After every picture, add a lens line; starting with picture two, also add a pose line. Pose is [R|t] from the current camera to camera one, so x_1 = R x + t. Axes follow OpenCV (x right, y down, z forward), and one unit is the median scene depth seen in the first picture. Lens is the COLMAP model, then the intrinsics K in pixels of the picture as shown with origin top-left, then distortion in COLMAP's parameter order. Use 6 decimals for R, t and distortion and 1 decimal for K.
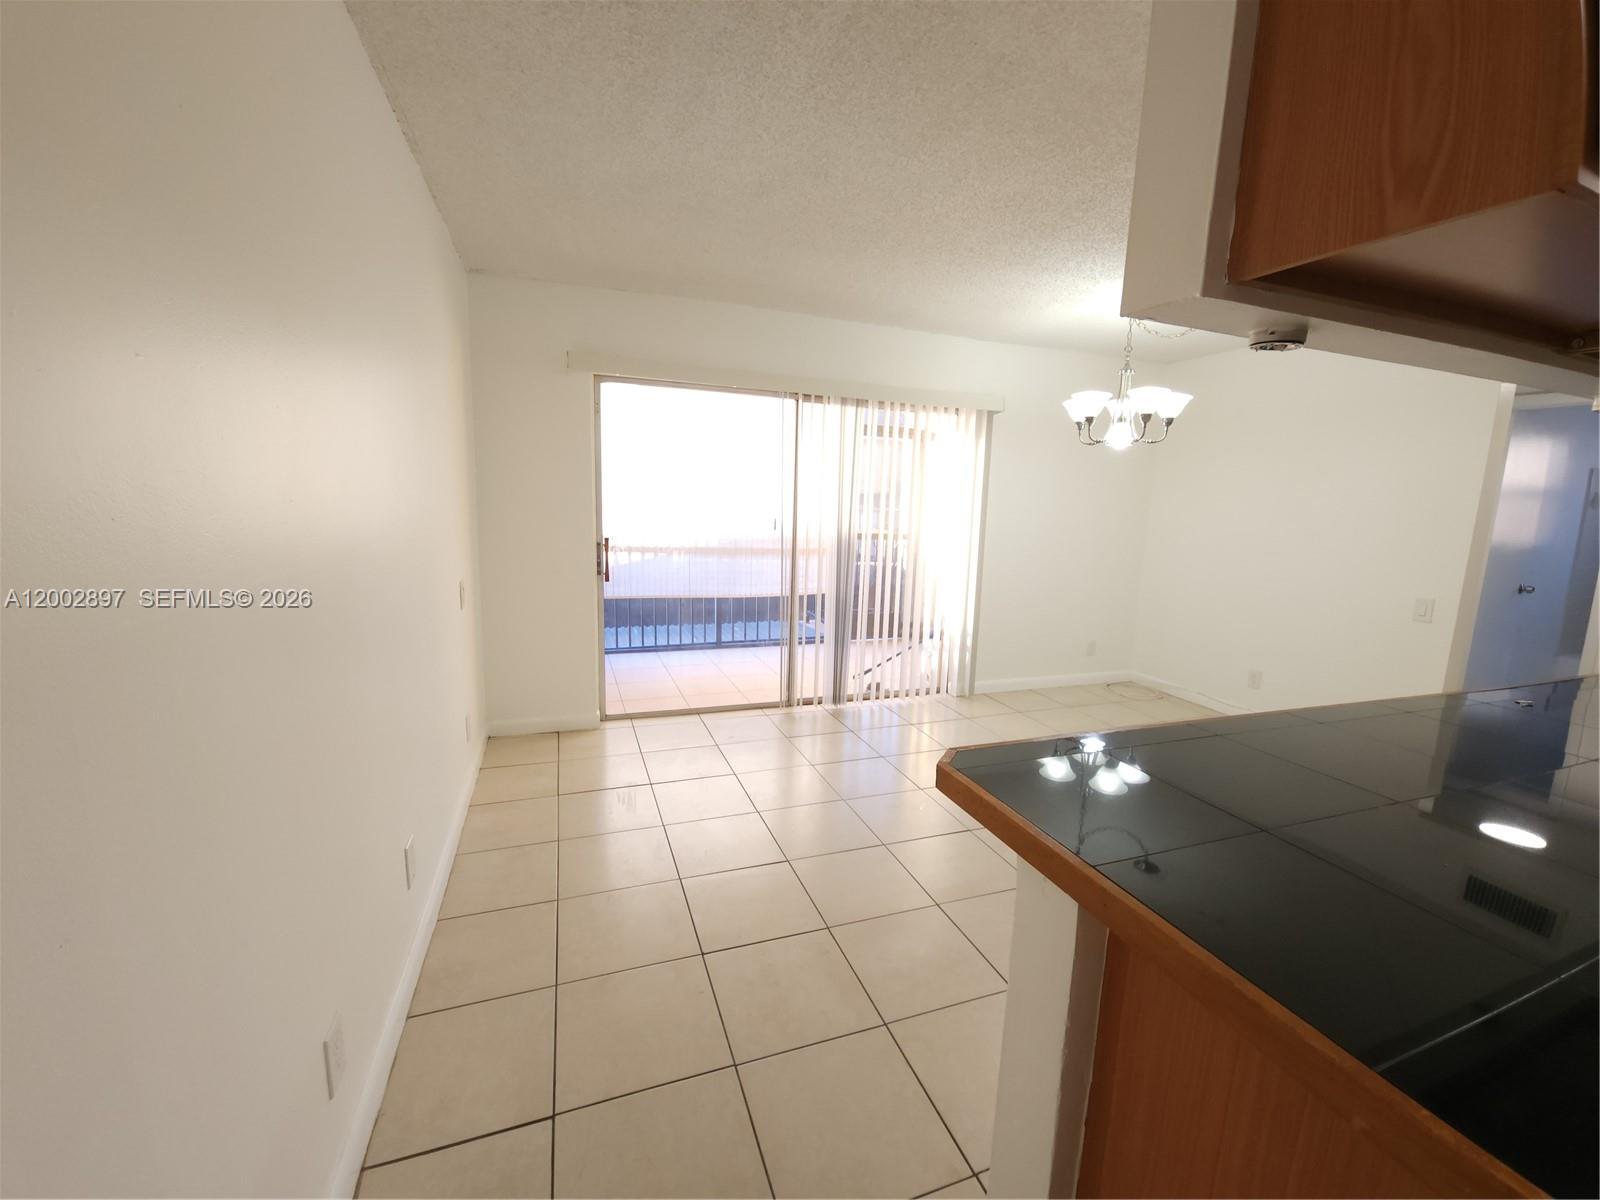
lens RADIAL K [[646.2, 0, 812.8], [0, 646.2, 594.7], [0, 0, 1]] dist [0.002206, -0.004094]
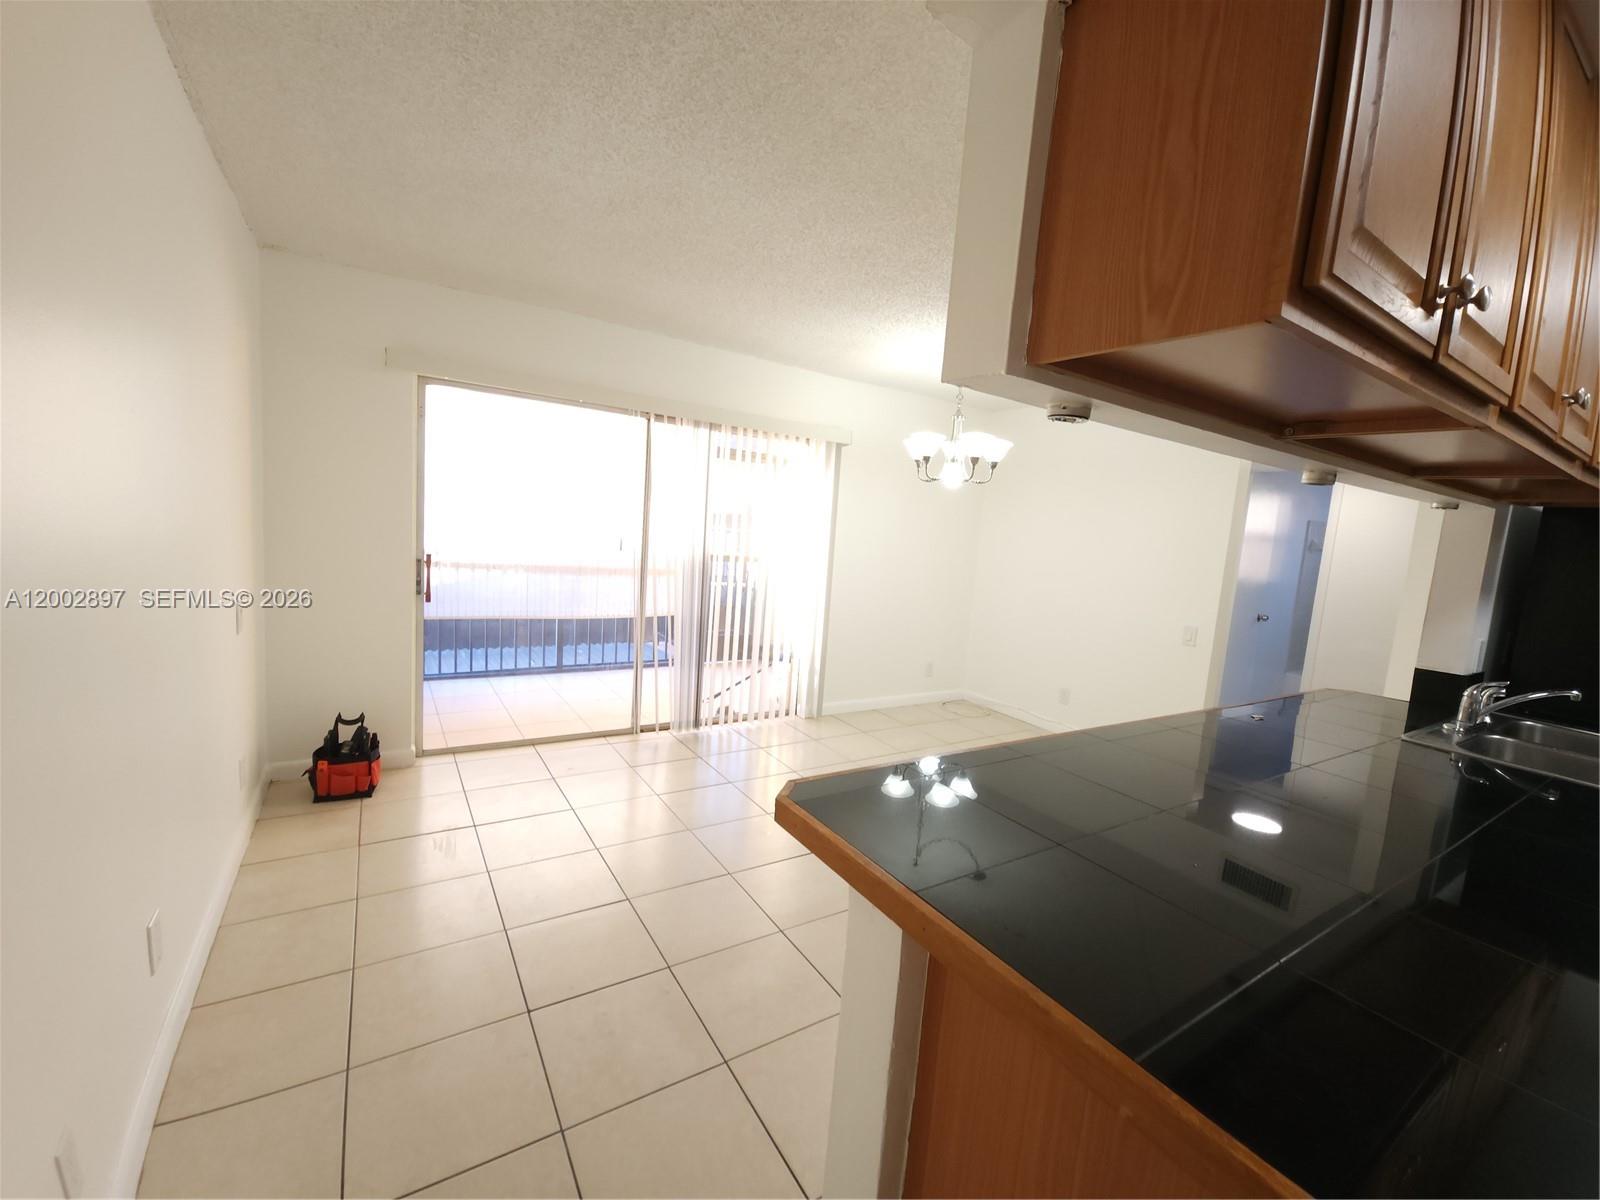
lens RADIAL K [[646.2, 0, 812.8], [0, 646.2, 594.7], [0, 0, 1]] dist [0.002206, -0.004094]
pose [[0.974860, 0.015635, 0.222268, 0.006297], [-0.009119, 0.999499, -0.030315, -0.008907], [-0.222630, 0.027526, 0.974514, -0.003355]]
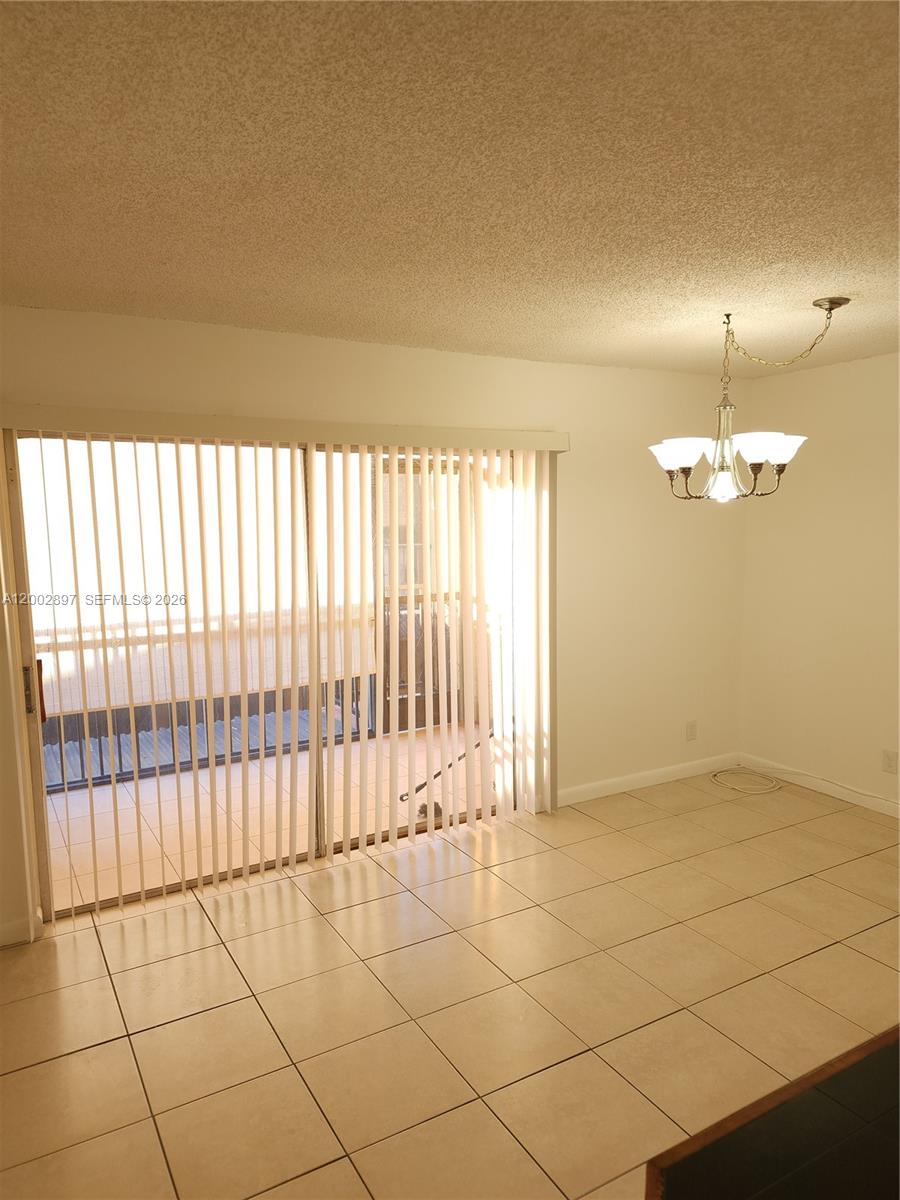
lens RADIAL K [[799.1, 0, 447.8], [0, 799.1, 616.3], [0, 0, 1]] dist [0.051812, -0.047753]
pose [[0.984957, -0.070074, 0.157954, -0.021638], [0.073730, 0.997126, -0.017401, -0.092482], [-0.156281, 0.028785, 0.987293, 0.082130]]
